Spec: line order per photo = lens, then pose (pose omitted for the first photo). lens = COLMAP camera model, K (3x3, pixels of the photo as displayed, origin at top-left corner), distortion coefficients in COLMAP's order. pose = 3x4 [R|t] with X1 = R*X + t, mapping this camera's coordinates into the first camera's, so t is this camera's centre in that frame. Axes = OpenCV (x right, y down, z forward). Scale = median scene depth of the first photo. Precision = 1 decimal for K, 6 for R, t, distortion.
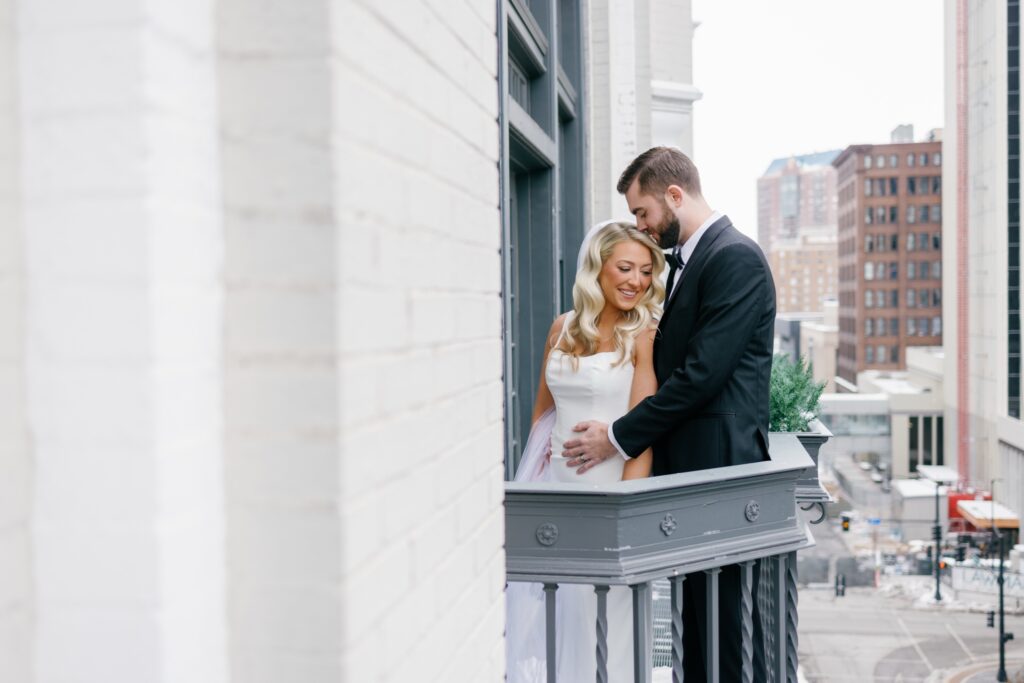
lens RADIAL K [[760.8, 0, 512.2], [0, 760.8, 340.8], [0, 0, 1]] dist [0.002208, 0.001344]
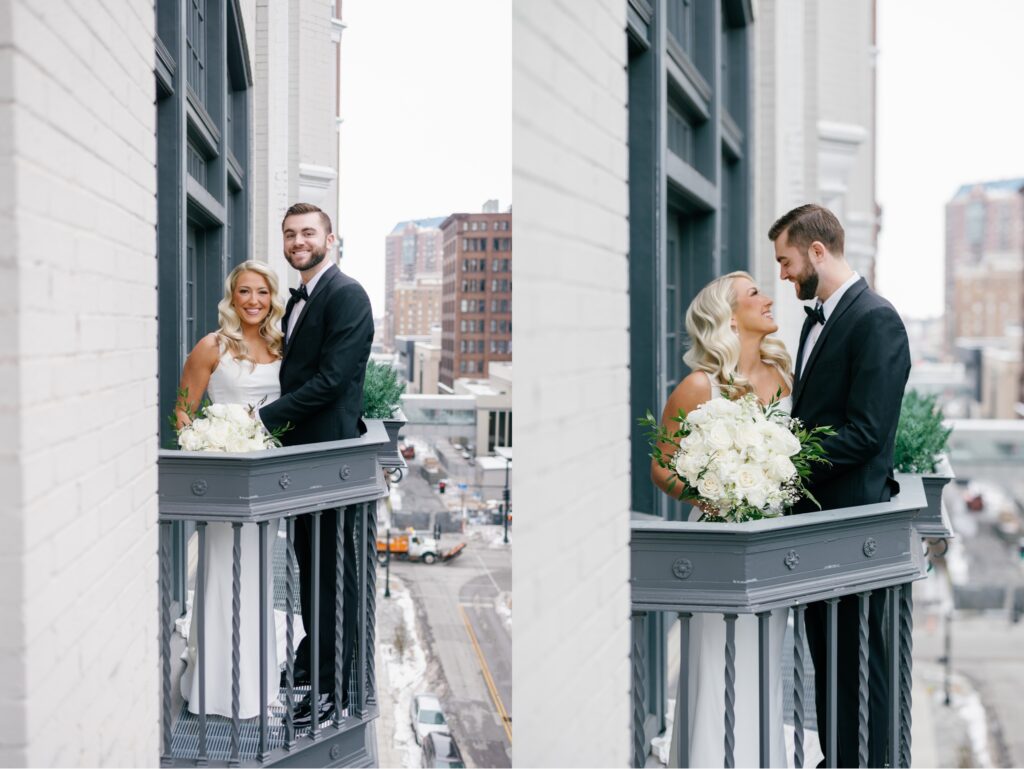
lens RADIAL K [[800.9, 0, 512.1], [0, 800.9, 383.6], [0, 0, 1]] dist [0.006132, 0.005658]
pose [[0.998922, 0.017298, 0.043072, 0.510168], [-0.018488, 0.999454, 0.027400, 0.007958], [-0.042575, -0.028166, 0.998696, -0.470507]]
